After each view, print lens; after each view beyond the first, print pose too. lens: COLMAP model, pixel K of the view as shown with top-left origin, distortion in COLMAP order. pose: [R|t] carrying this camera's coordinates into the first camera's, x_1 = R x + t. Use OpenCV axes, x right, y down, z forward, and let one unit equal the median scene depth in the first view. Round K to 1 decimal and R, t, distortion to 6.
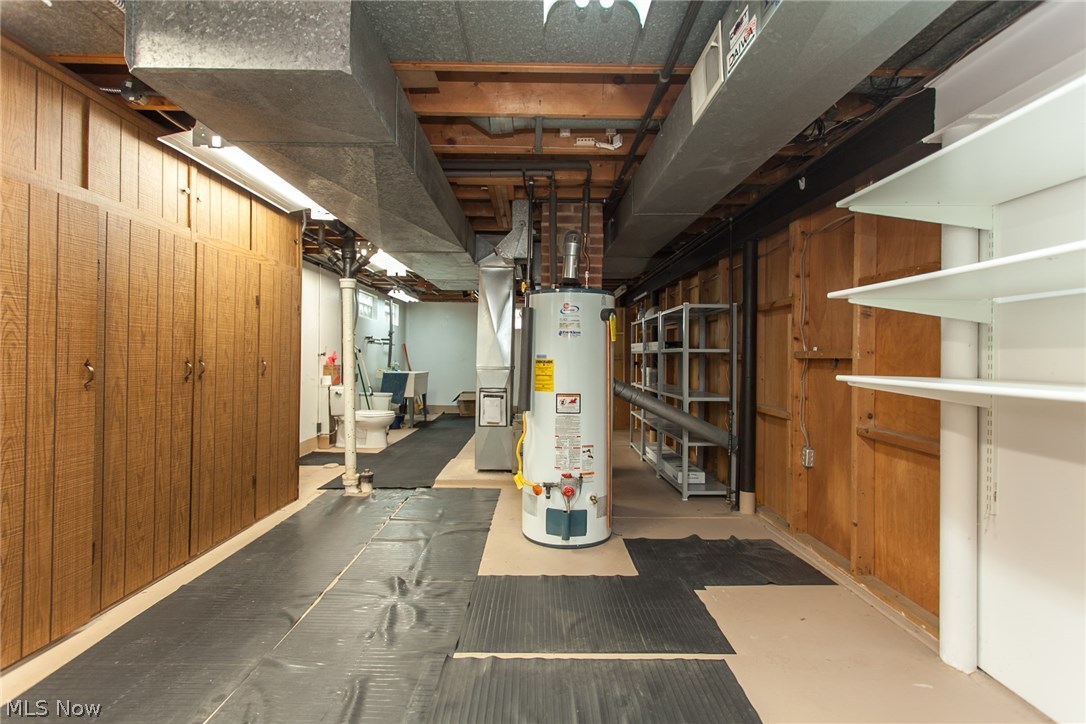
lens RADIAL K [[523.6, 0, 542.8], [0, 523.6, 352.3], [0, 0, 1]] dist [-0.001603, 0.001316]
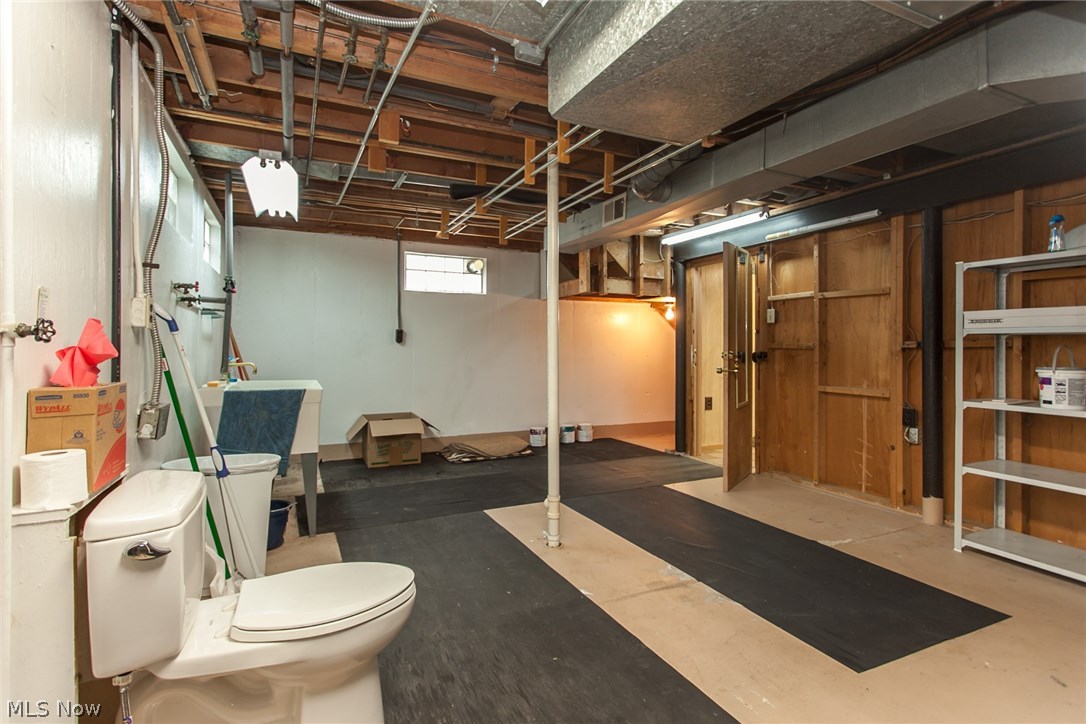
lens RADIAL K [[523.6, 0, 542.8], [0, 523.6, 352.3], [0, 0, 1]] dist [-0.001603, 0.001316]
pose [[0.911379, -0.010040, 0.411446, -0.656411], [0.003166, 0.999844, 0.017385, 0.015733], [-0.411557, -0.014542, 0.911268, 1.512315]]
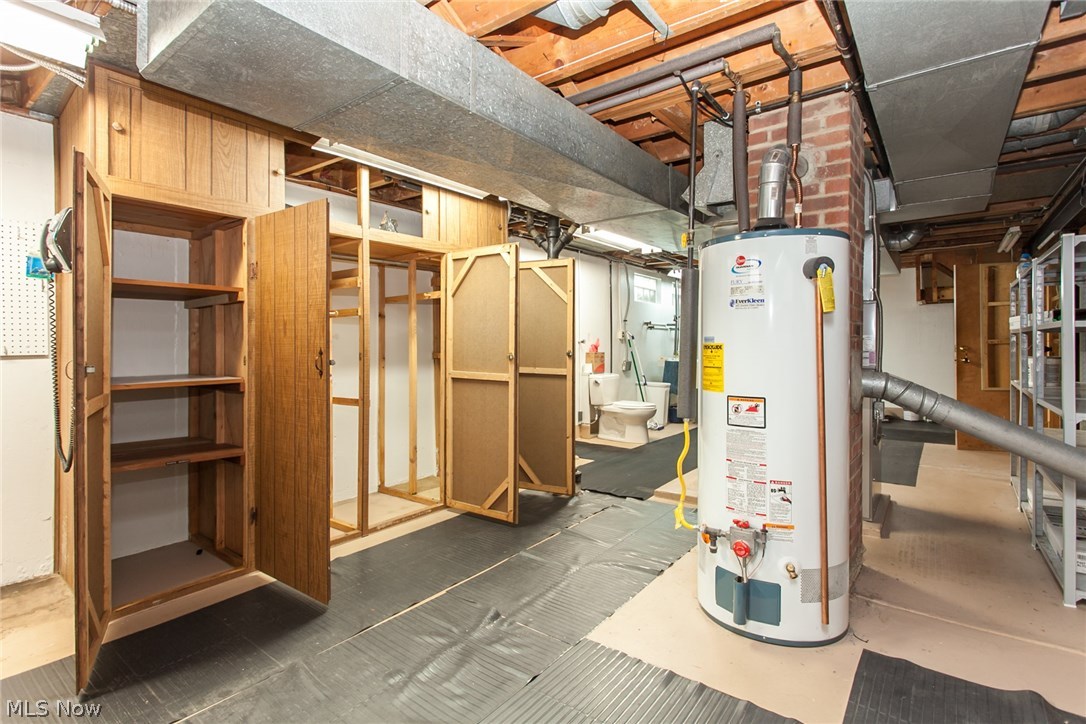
lens RADIAL K [[534.1, 0, 529.1], [0, 534.1, 340.6], [0, 0, 1]] dist [0.002368, 0.001109]
pose [[0.780814, -0.014854, -0.624587, 0.246172], [0.015850, 0.999867, -0.003965, 0.008482], [0.624563, -0.006804, 0.780945, 0.312090]]
